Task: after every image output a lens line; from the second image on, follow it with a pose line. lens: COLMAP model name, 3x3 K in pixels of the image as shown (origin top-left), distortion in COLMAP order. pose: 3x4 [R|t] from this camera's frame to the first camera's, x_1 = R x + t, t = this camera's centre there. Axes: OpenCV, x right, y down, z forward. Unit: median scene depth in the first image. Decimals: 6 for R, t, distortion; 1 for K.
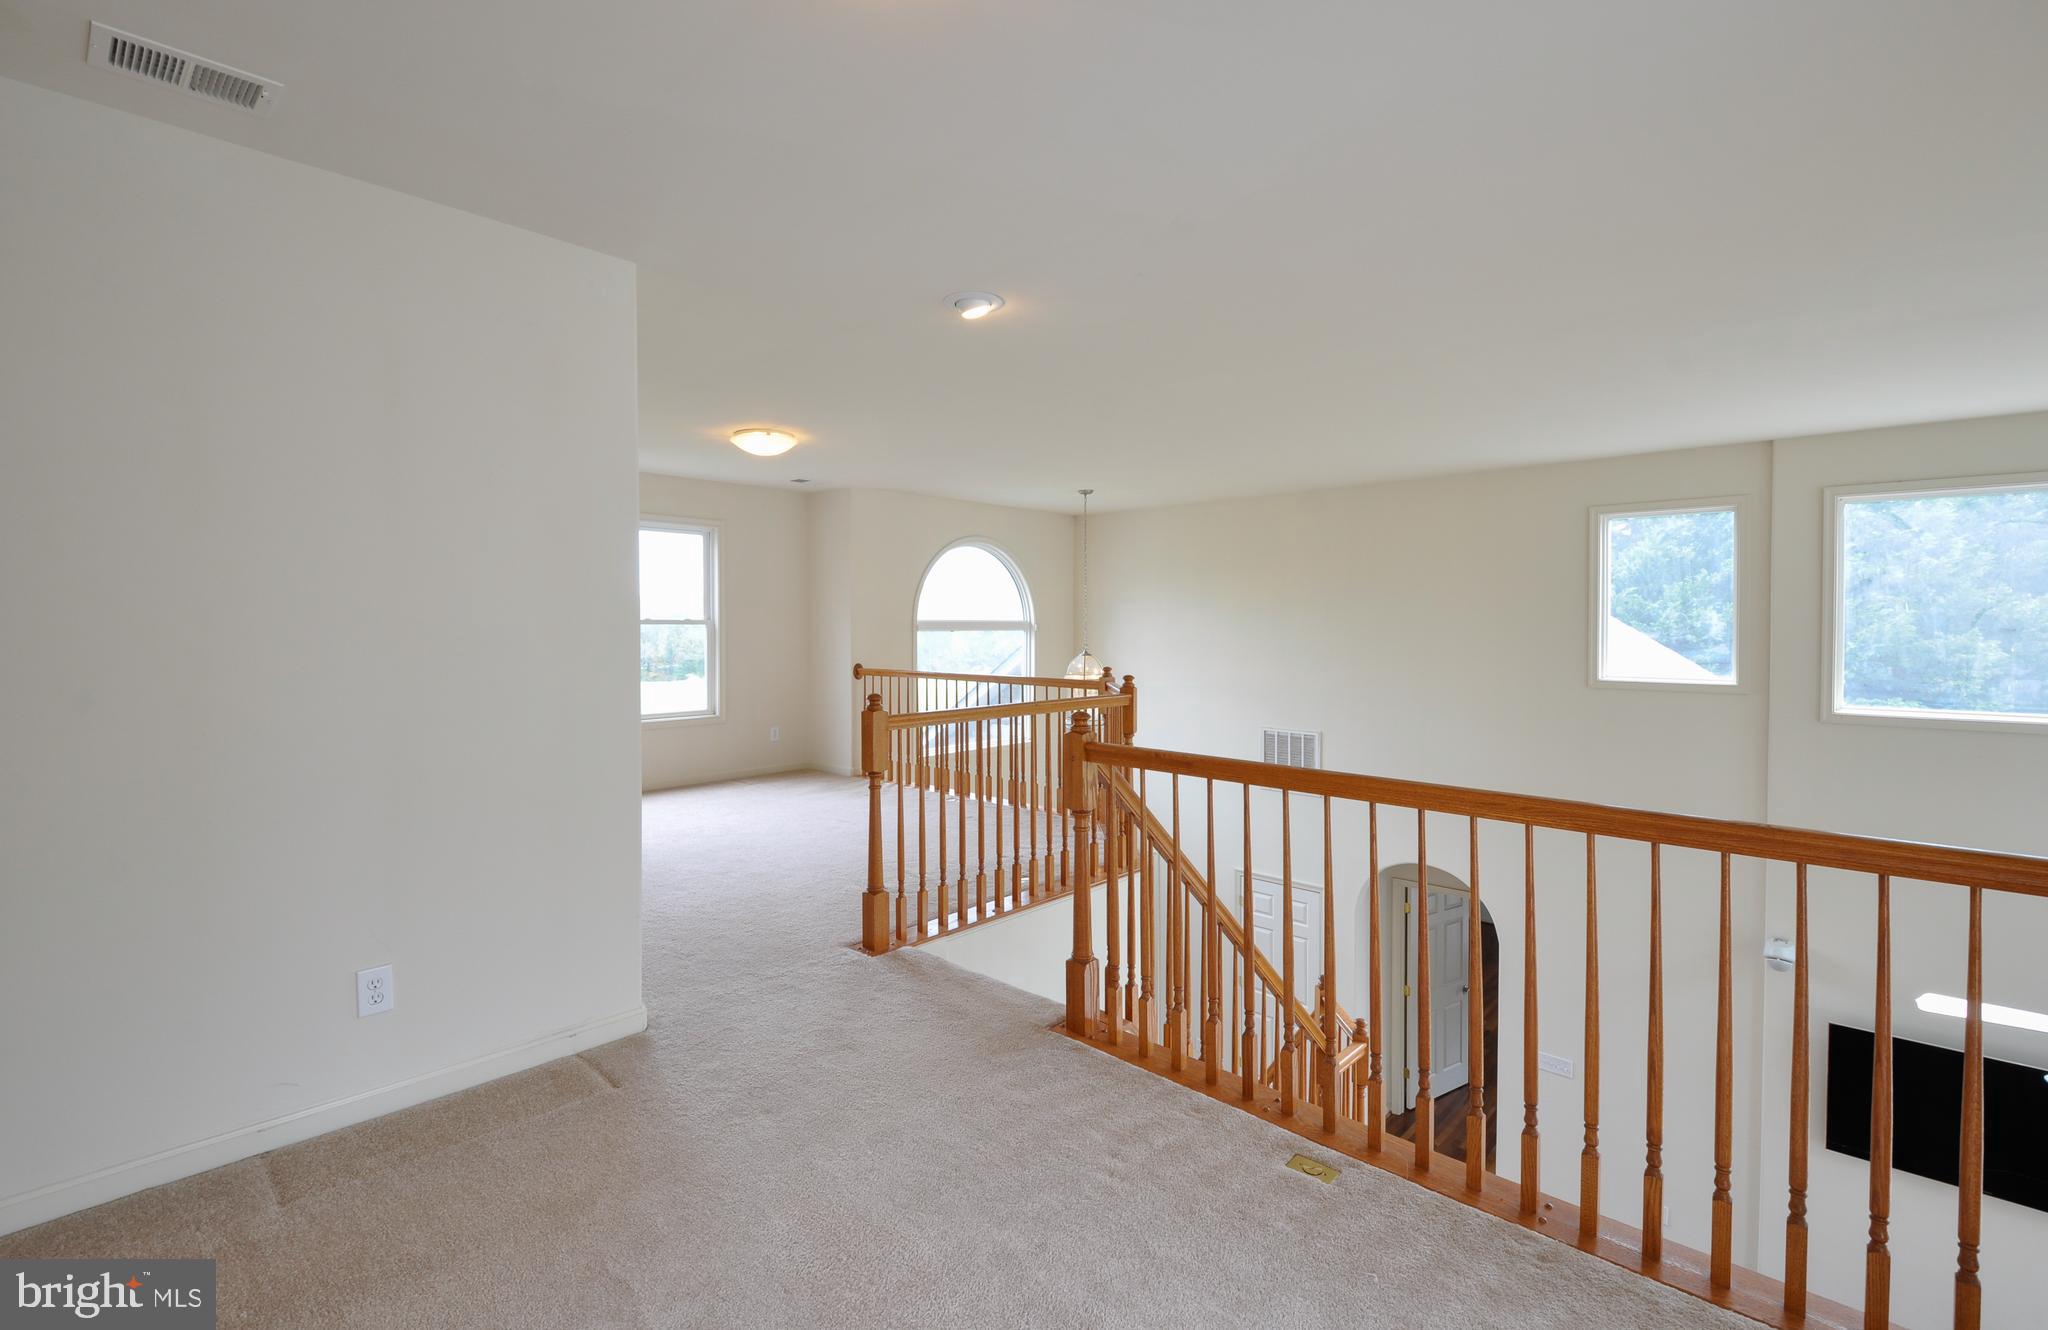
lens RADIAL K [[909.3, 0, 1024.0], [0, 909.3, 665.0], [0, 0, 1]] dist [0.002205, 0.000565]
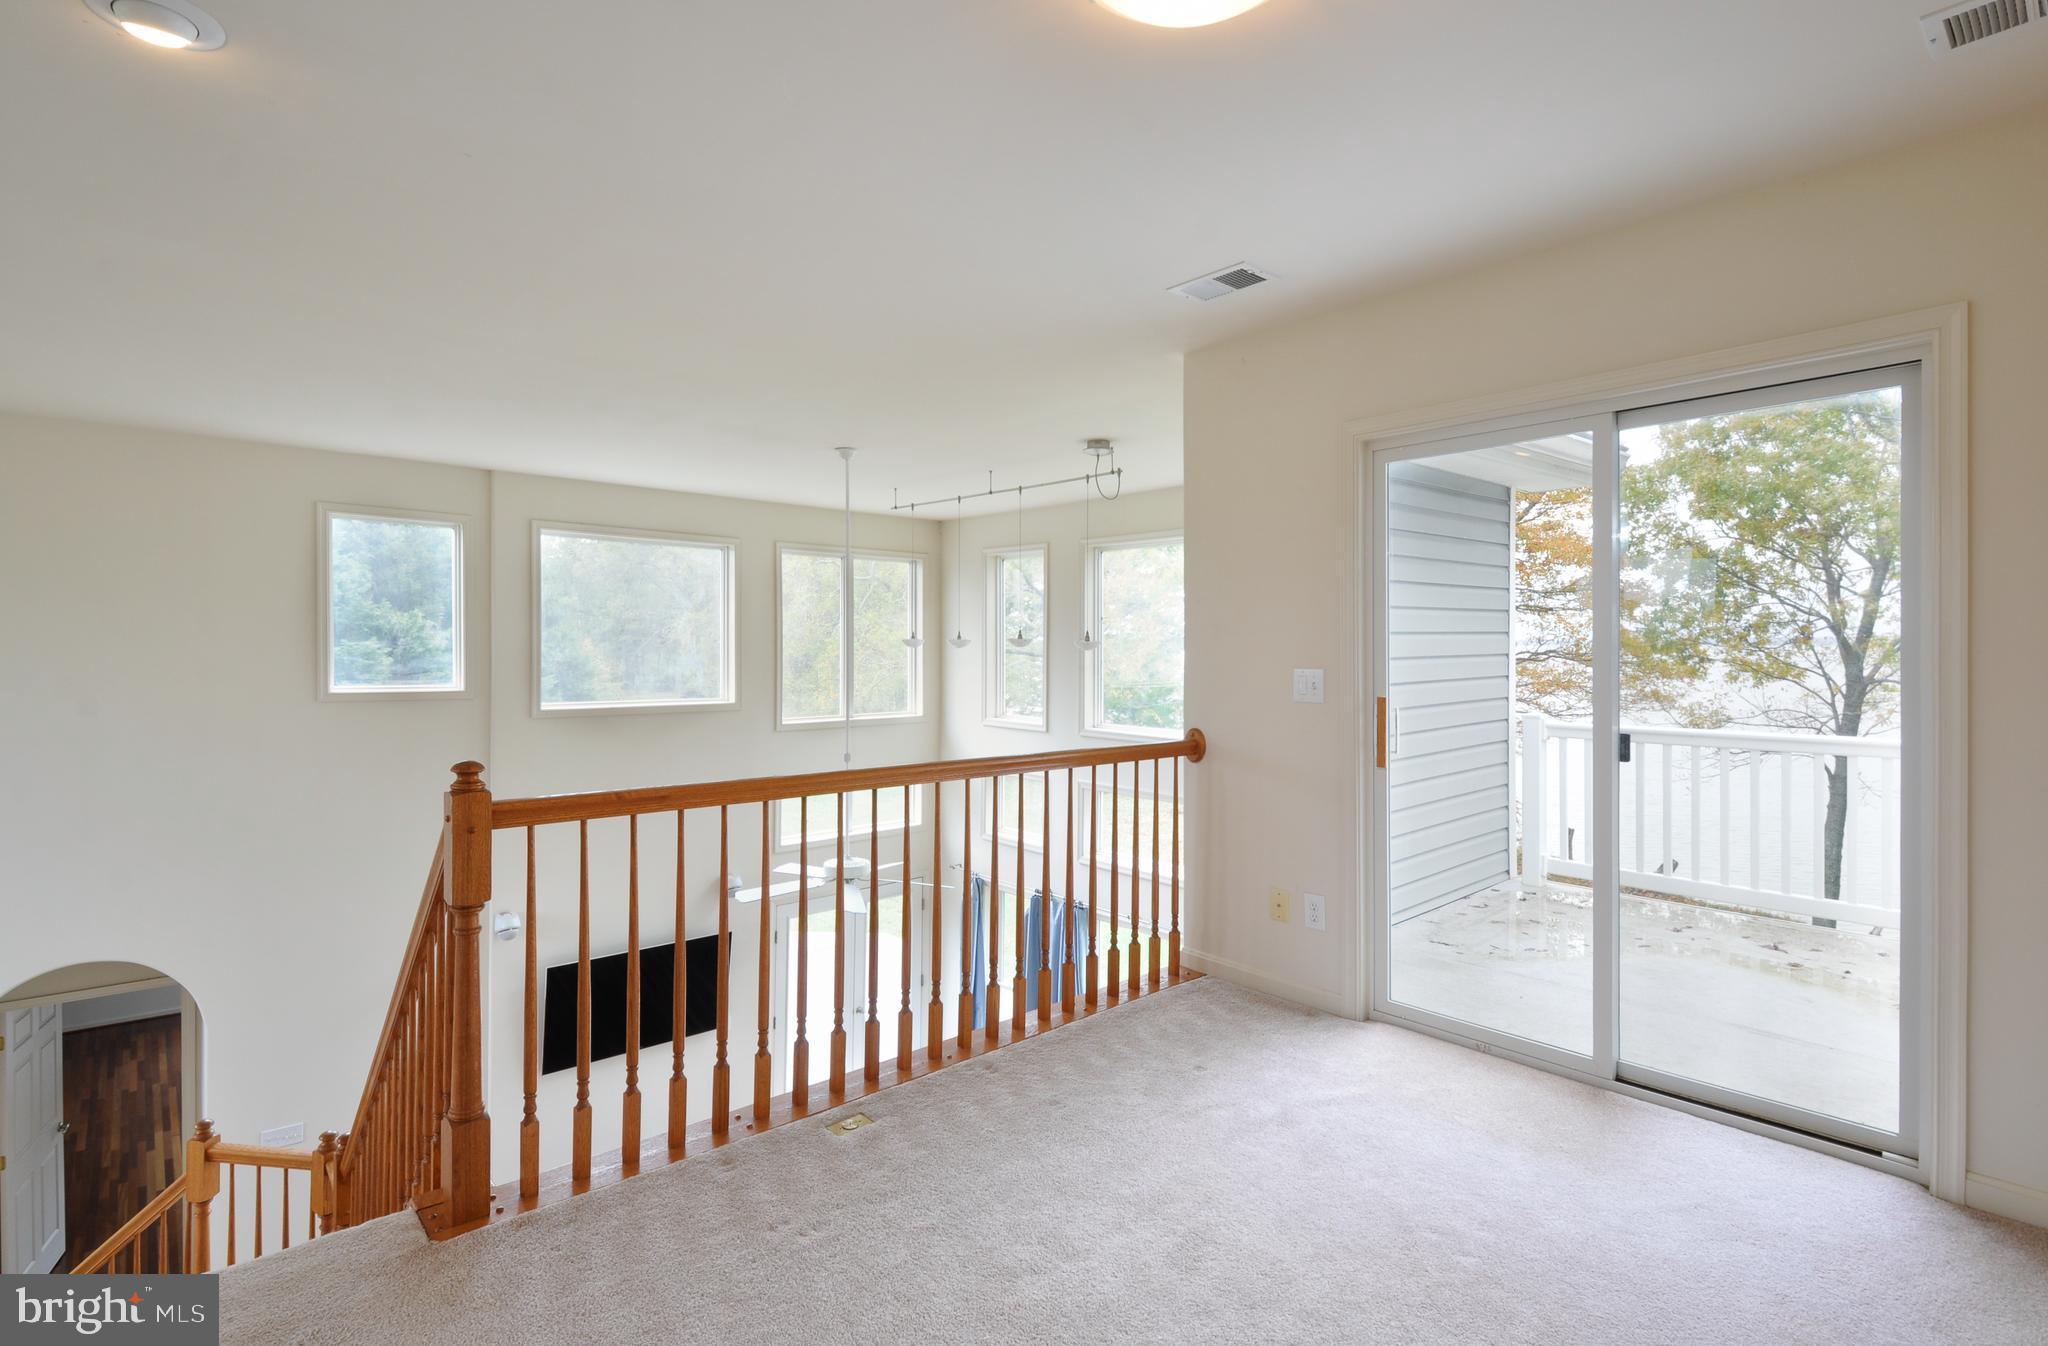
lens RADIAL K [[976.0, 0, 1024.0], [0, 976.0, 673.0], [0, 0, 1]] dist [-0.000779, -0.000009]
pose [[0.073451, -0.028232, 0.996899, -0.338858], [0.025300, 0.999330, 0.026436, -0.013637], [-0.996978, 0.023280, 0.074116, 0.268574]]
